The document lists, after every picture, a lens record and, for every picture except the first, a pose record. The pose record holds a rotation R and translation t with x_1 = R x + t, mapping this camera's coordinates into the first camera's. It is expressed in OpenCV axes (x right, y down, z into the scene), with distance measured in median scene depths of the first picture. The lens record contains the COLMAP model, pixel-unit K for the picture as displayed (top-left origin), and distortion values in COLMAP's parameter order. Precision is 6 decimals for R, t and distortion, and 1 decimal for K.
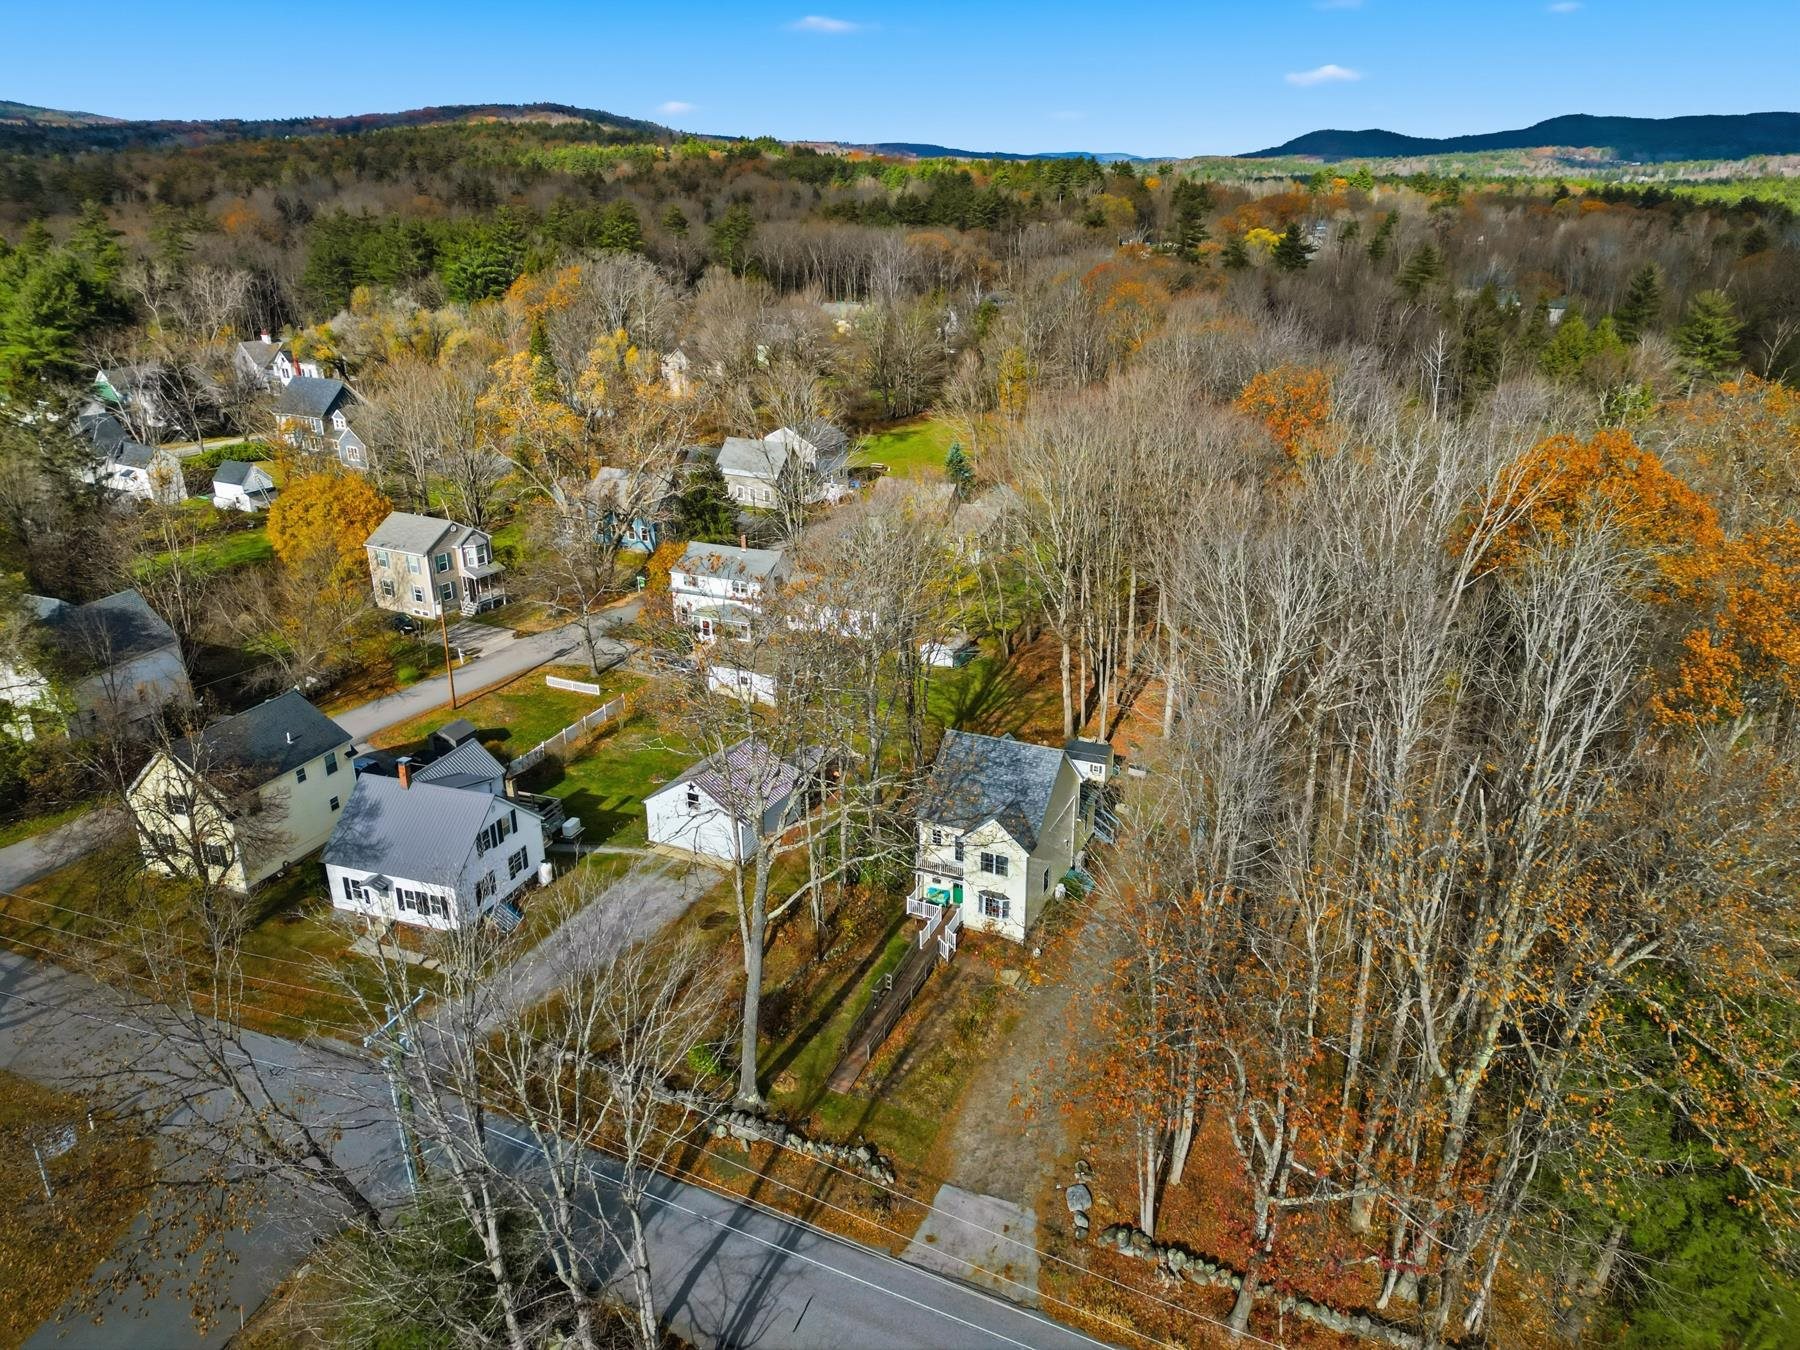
lens RADIAL K [[1255.5, 0, 900.0], [0, 1255.5, 675.0], [0, 0, 1]] dist [0.085399, -0.073363]
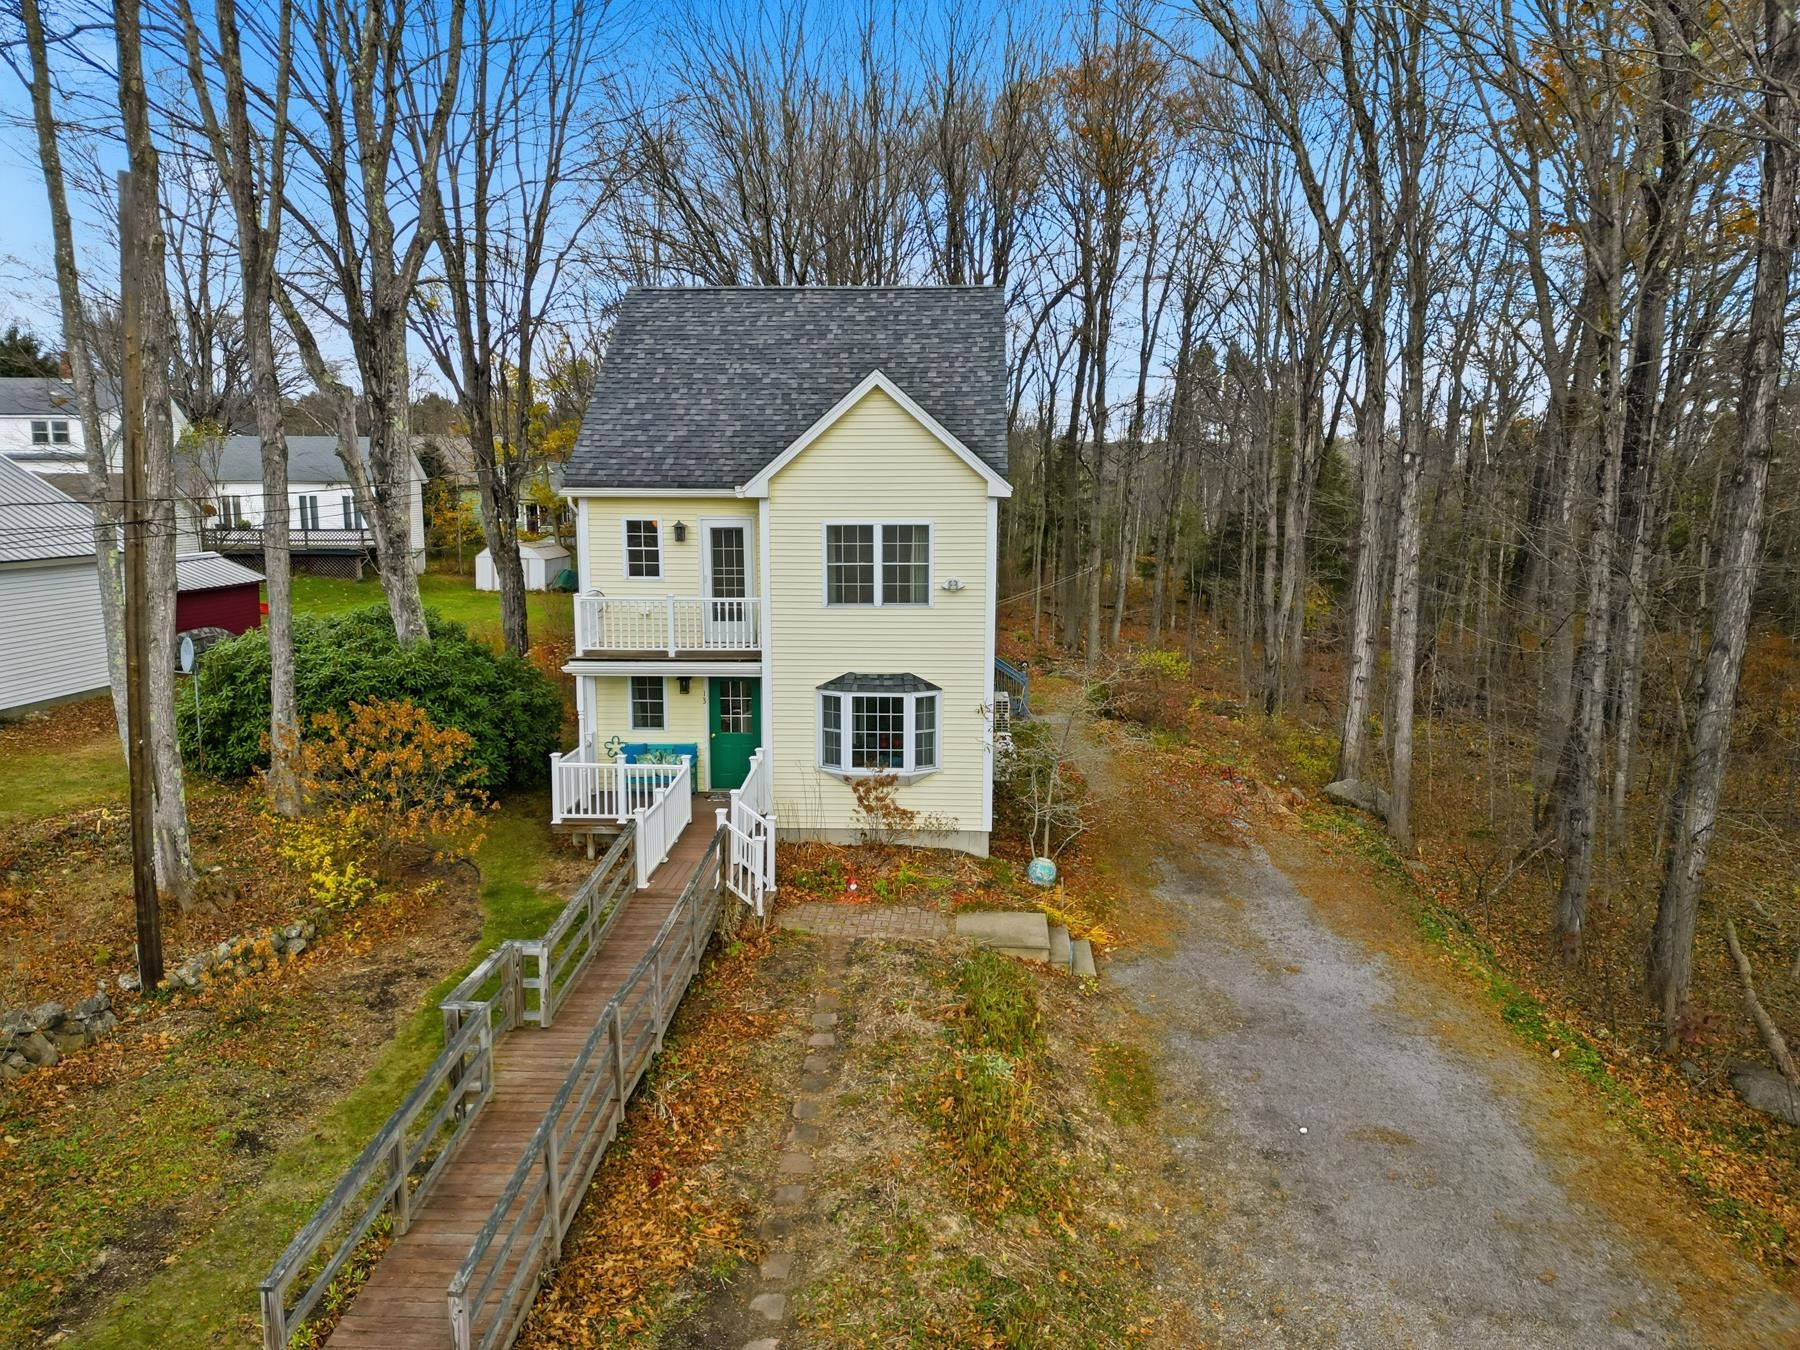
lens RADIAL K [[1249.0, 0, 900.0], [0, 1249.0, 675.0], [0, 0, 1]] dist [0.052747, -0.035120]
pose [[0.926973, -0.048114, 0.372030, -0.025089], [0.129283, 0.971958, -0.196427, 0.228093], [-0.352147, 0.230180, 0.907199, 0.744441]]
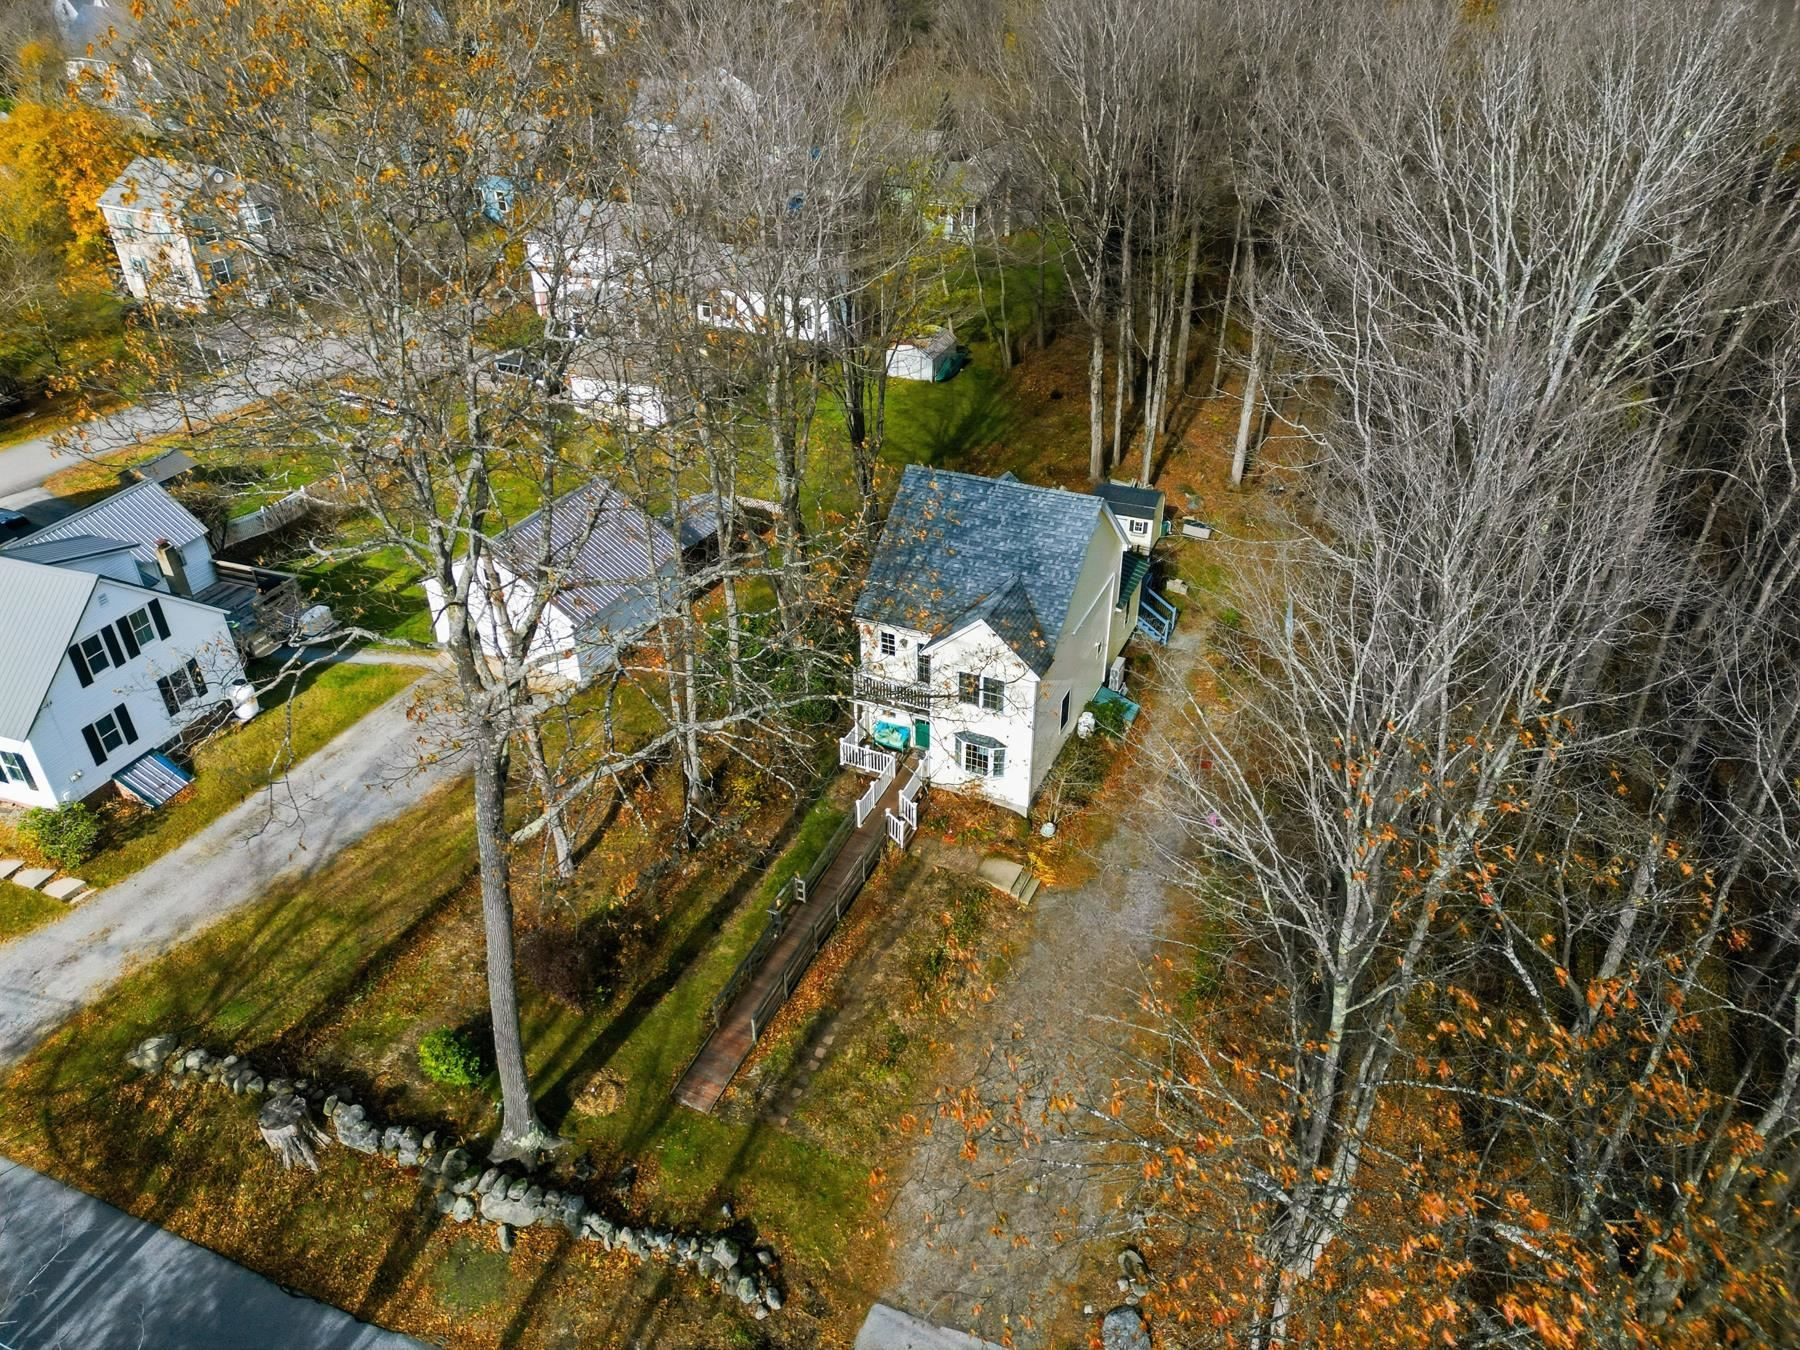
lens RADIAL K [[1255.5, 0, 900.0], [0, 1255.5, 675.0], [0, 0, 1]] dist [0.085399, -0.073363]
pose [[0.999996, -0.002644, -0.000878, 0.036681], [0.002765, 0.980809, 0.194953, 0.026245], [0.000346, -0.194955, 0.980812, 0.412691]]
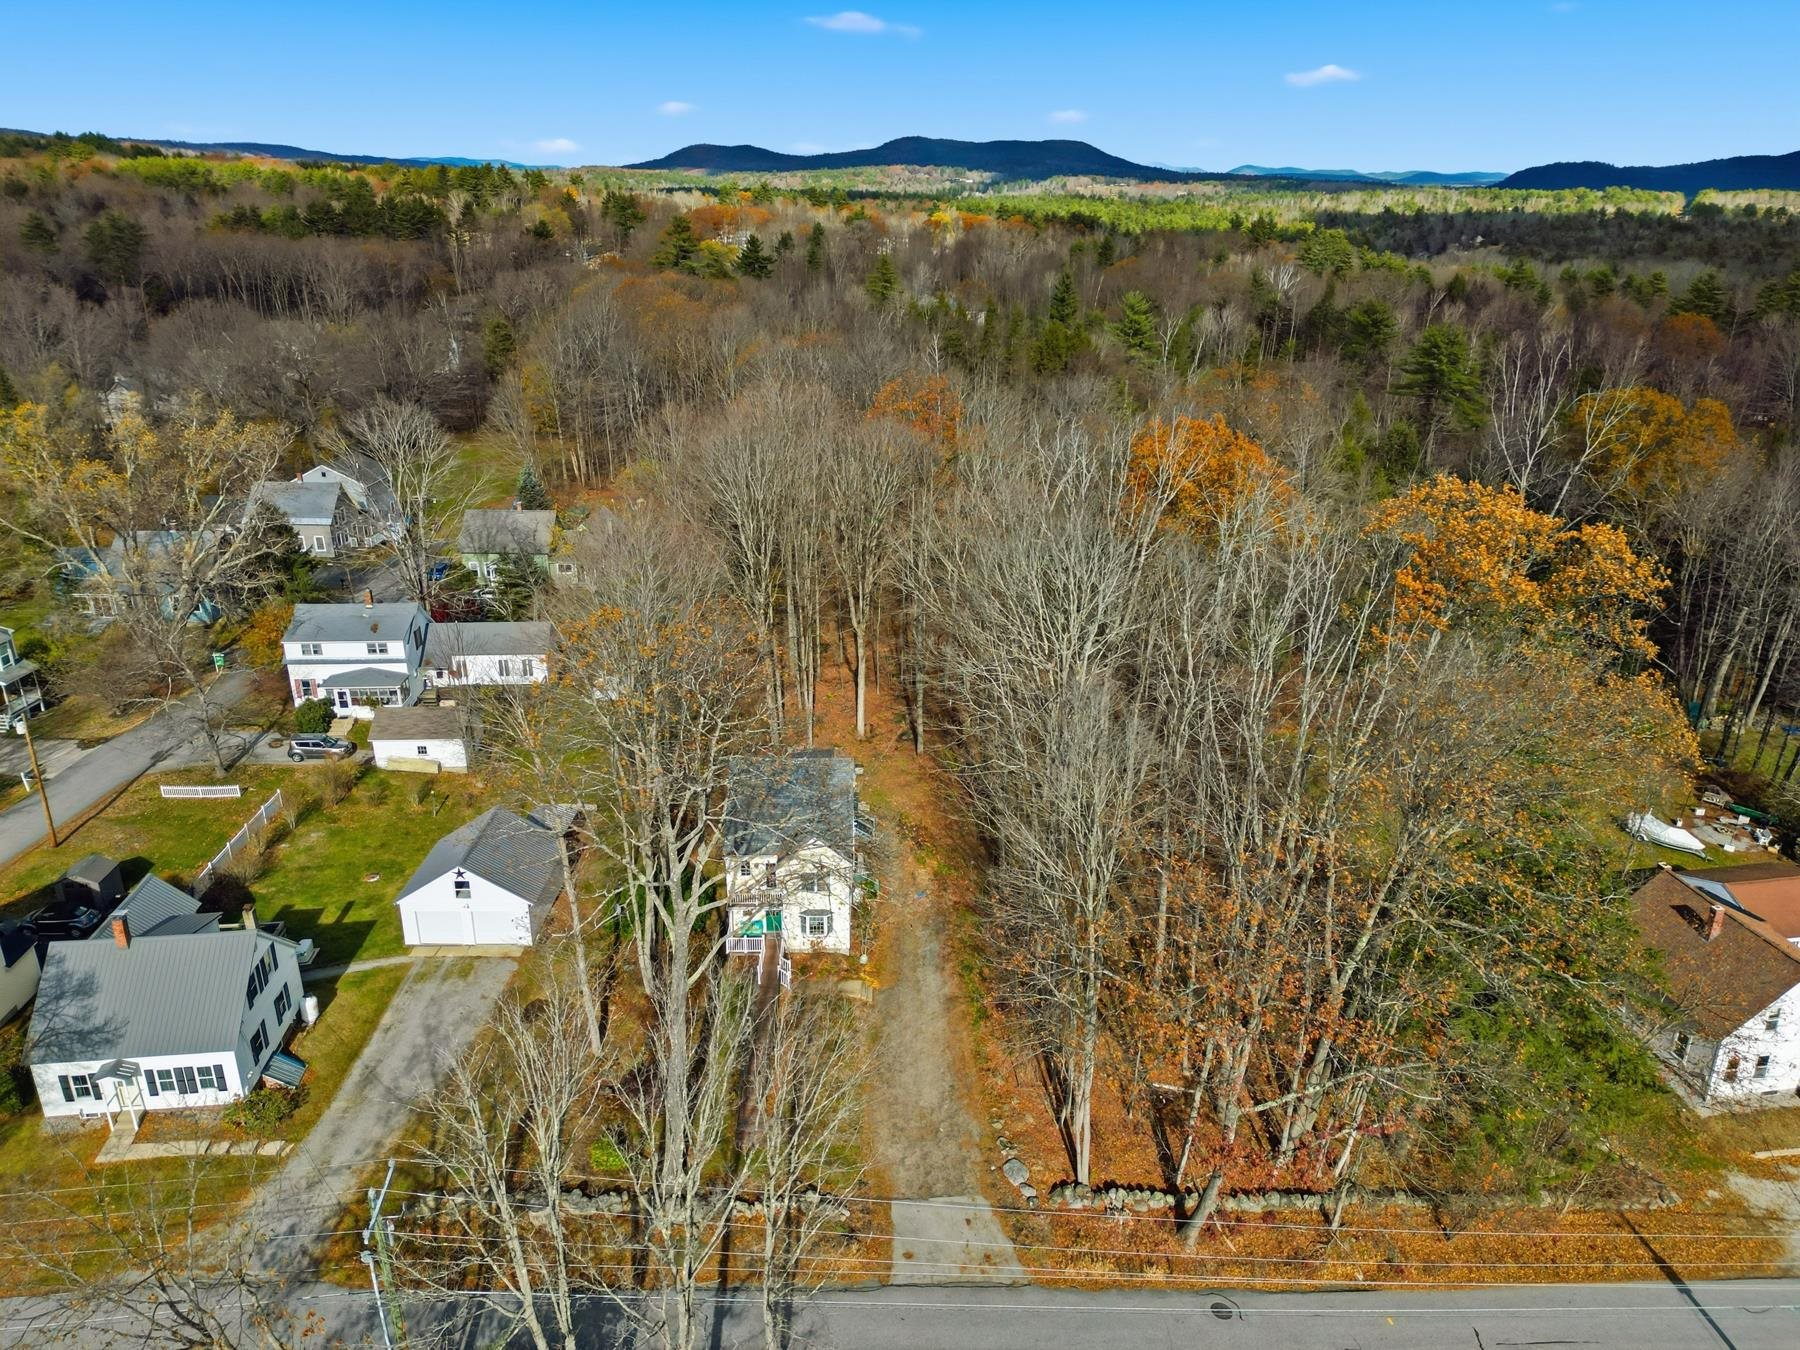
lens RADIAL K [[1255.5, 0, 900.0], [0, 1255.5, 675.0], [0, 0, 1]] dist [0.085399, -0.073363]
pose [[0.903965, -0.148685, 0.400925, -0.239409], [0.151042, 0.988187, 0.025918, -0.028285], [-0.400043, 0.037127, 0.915744, 0.048281]]
